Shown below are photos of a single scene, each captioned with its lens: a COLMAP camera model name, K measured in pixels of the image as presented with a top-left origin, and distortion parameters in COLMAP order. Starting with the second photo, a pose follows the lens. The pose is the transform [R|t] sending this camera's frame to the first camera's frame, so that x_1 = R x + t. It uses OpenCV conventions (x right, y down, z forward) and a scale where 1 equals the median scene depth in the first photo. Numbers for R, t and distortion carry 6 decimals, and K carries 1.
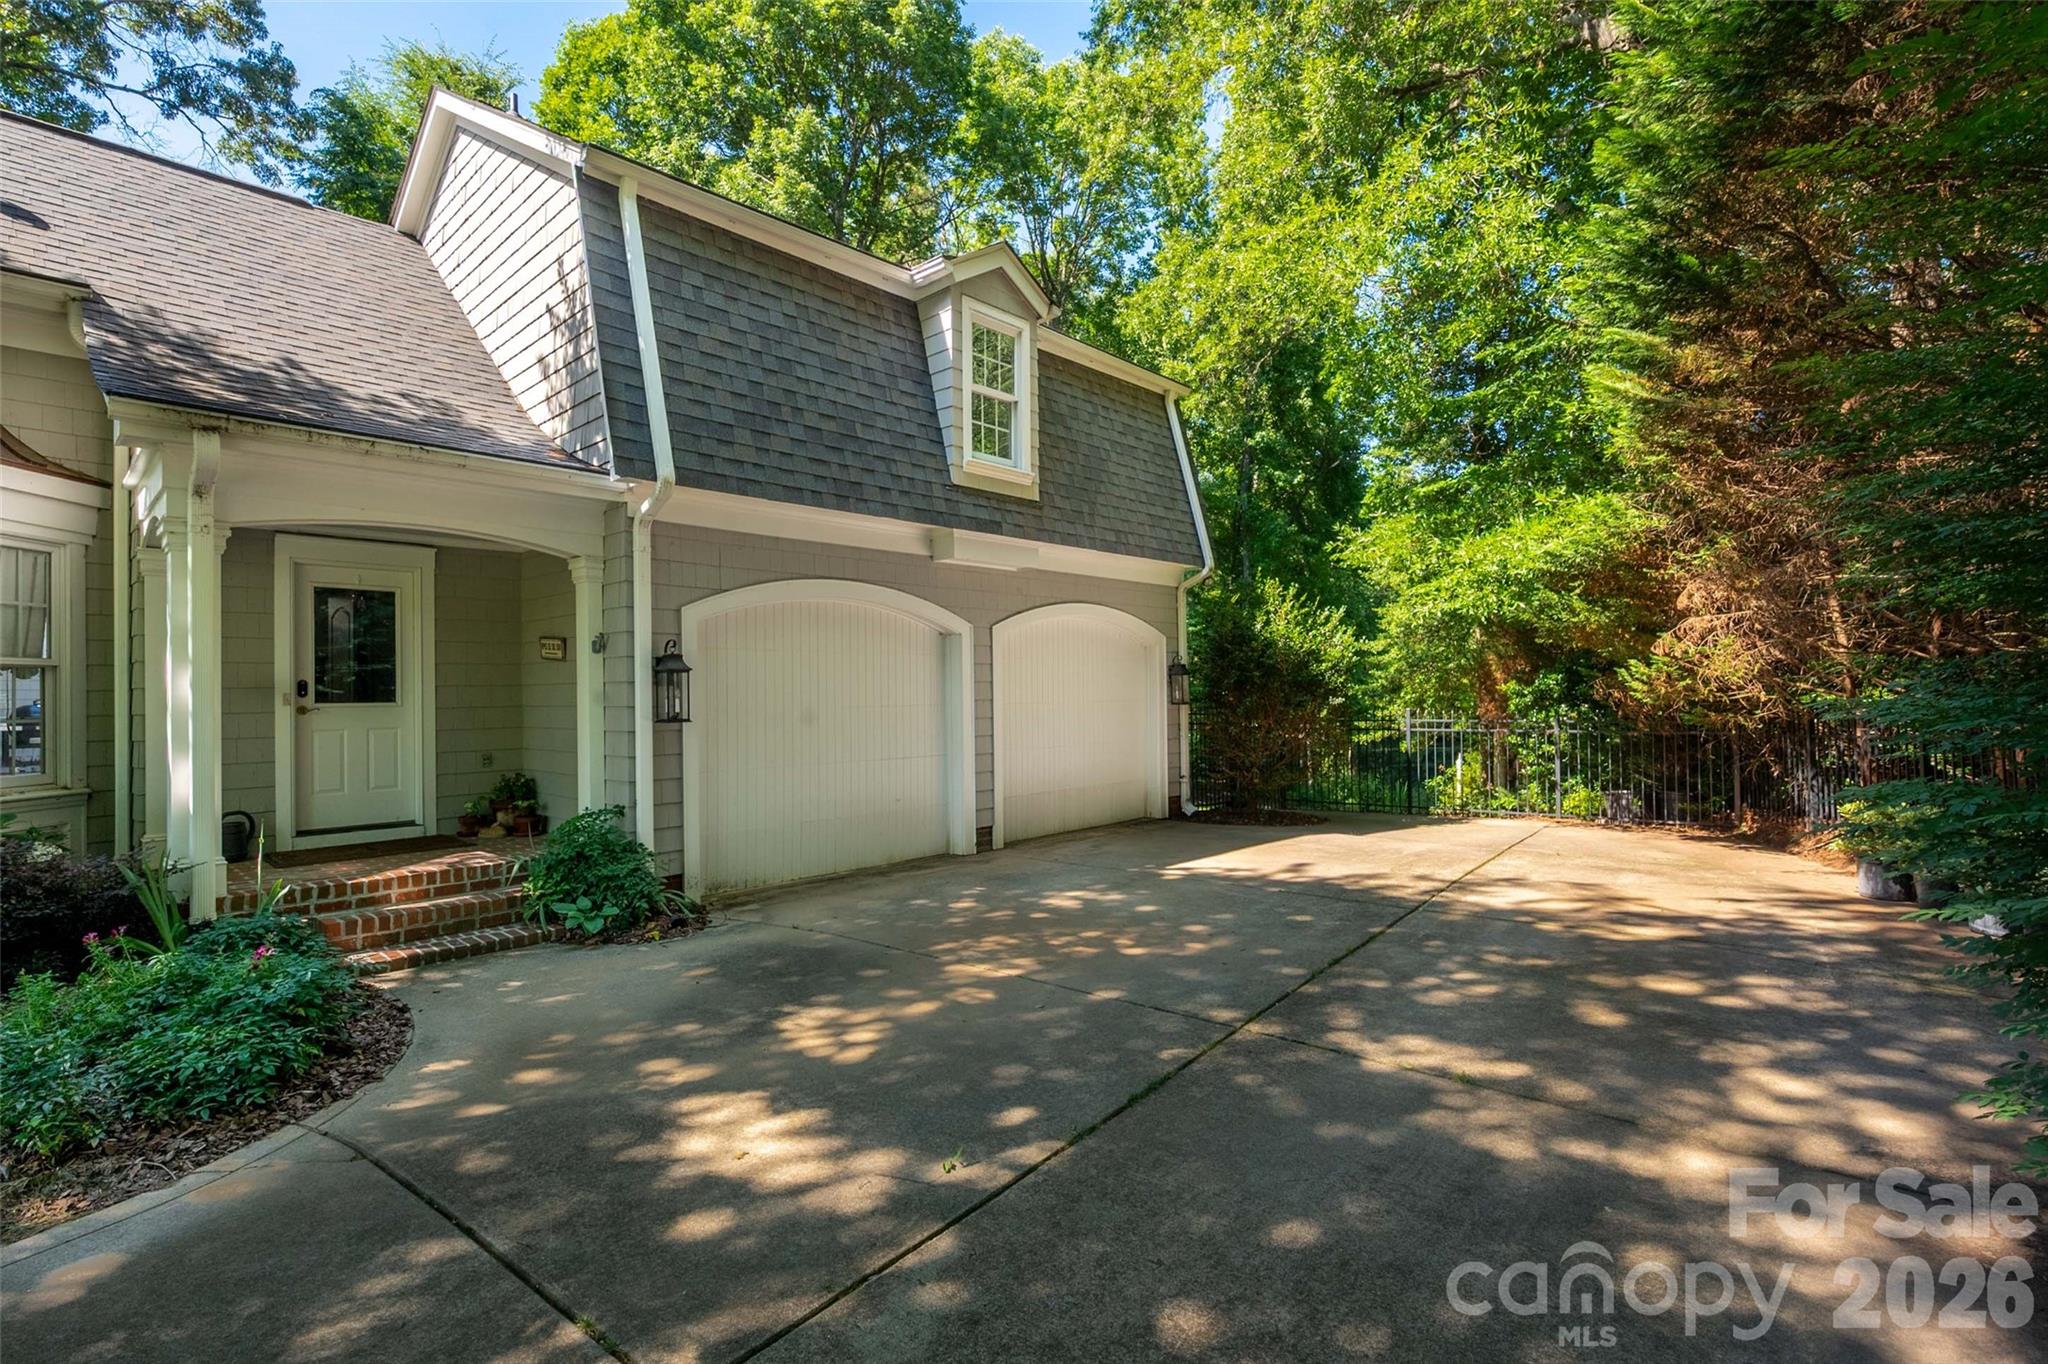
lens RADIAL K [[931.2, 0, 1028.7], [0, 931.2, 661.6], [0, 0, 1]] dist [0.000244, 0.000071]
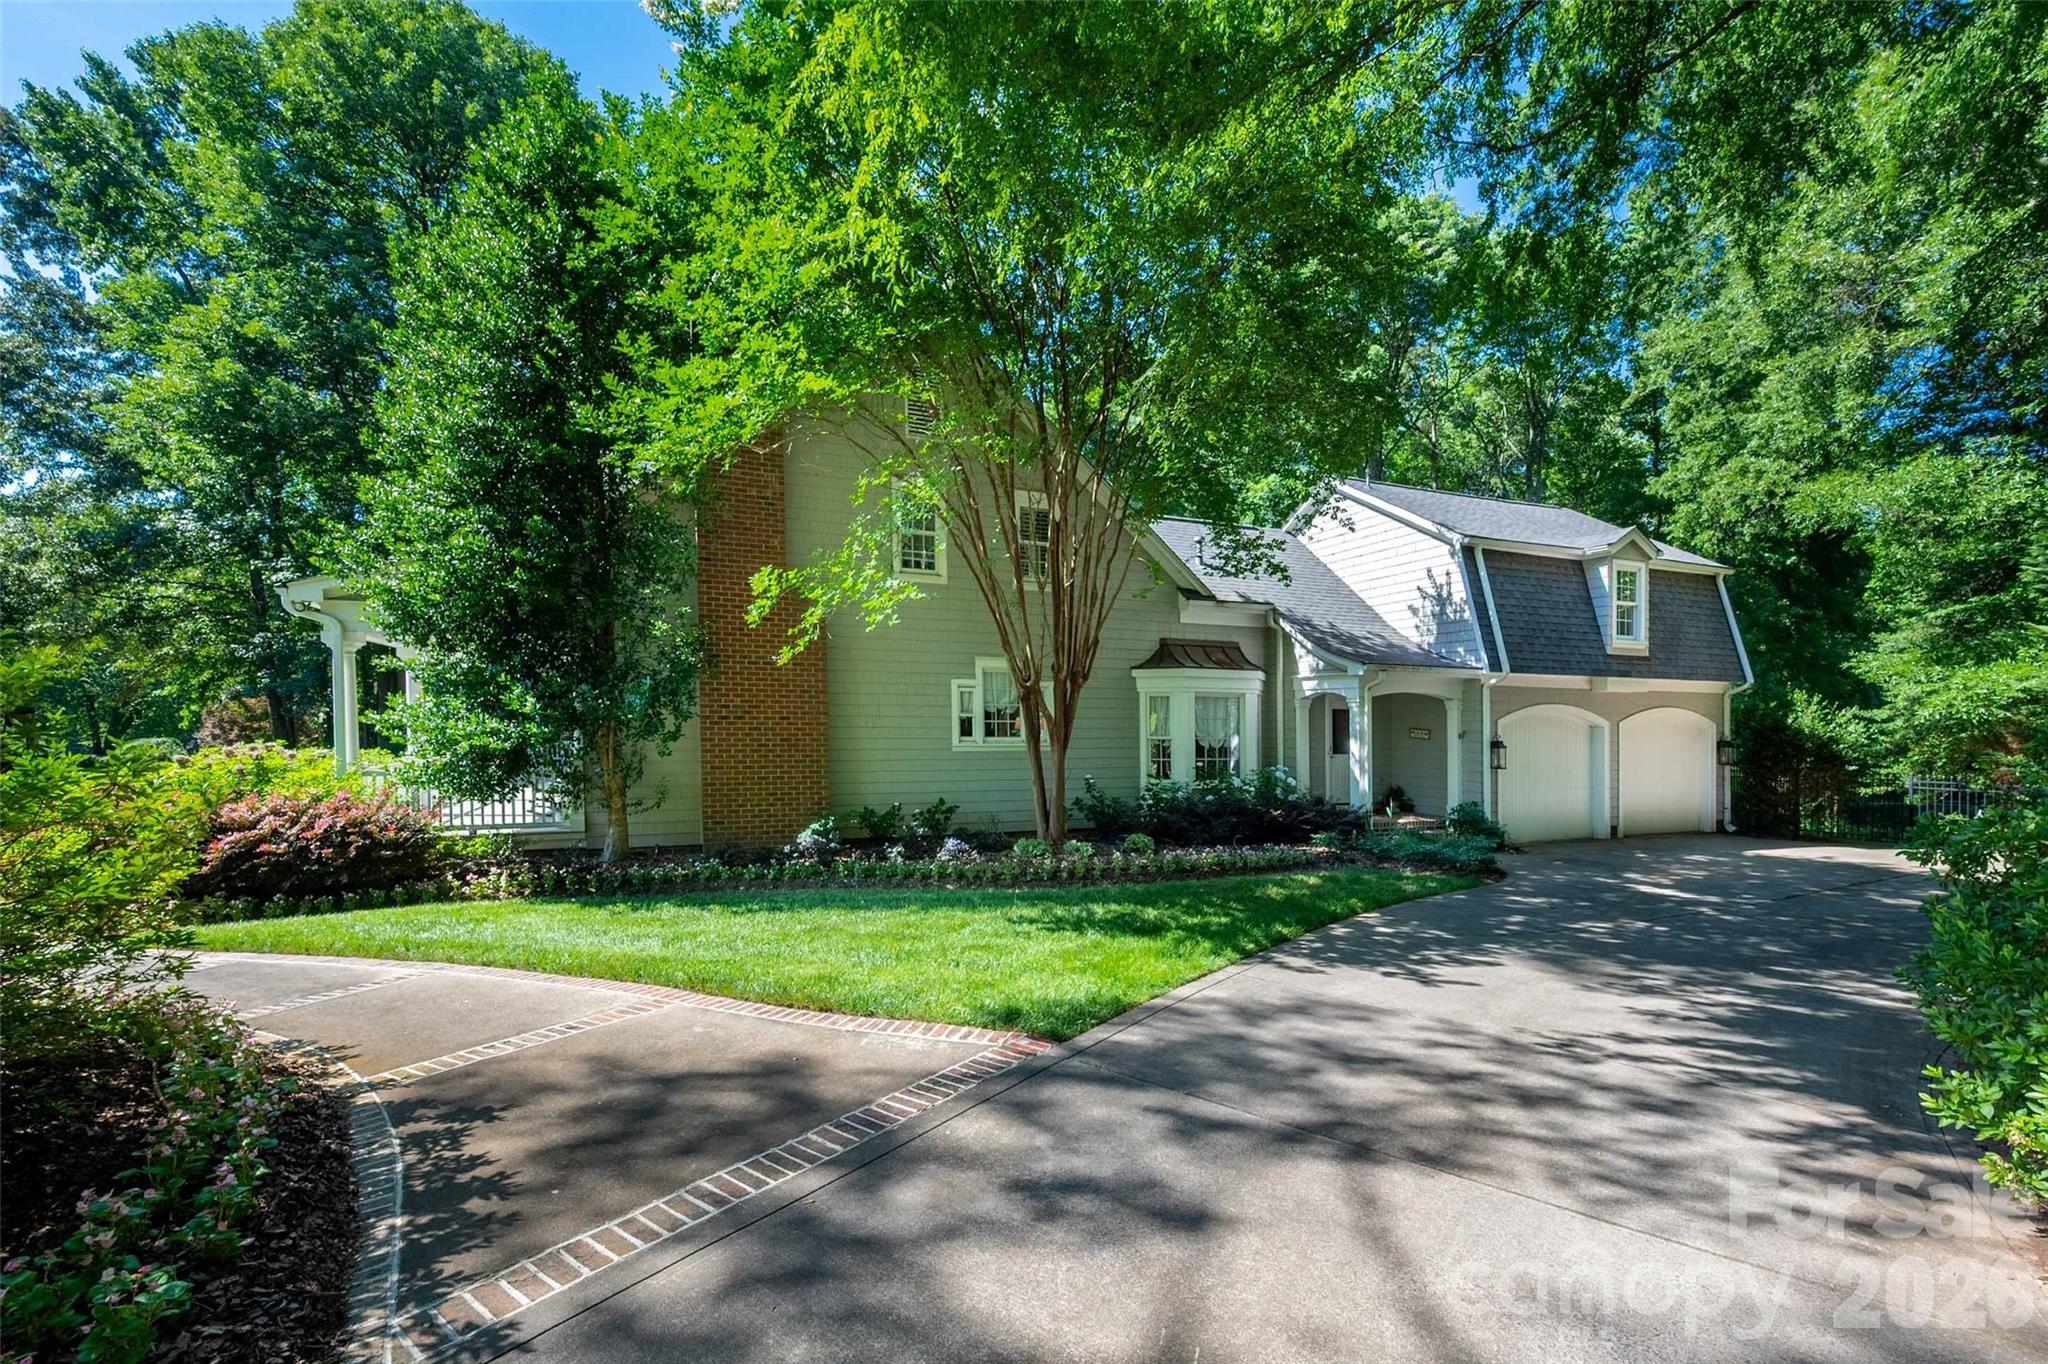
lens RADIAL K [[845.1, 0, 1021.9], [0, 845.1, 700.6], [0, 0, 1]] dist [0.000578, 0.000009]
pose [[0.908396, 0.015940, -0.417807, -0.389229], [-0.010844, 0.999835, 0.014567, -0.086059], [0.417970, -0.008702, 0.908419, -0.994675]]
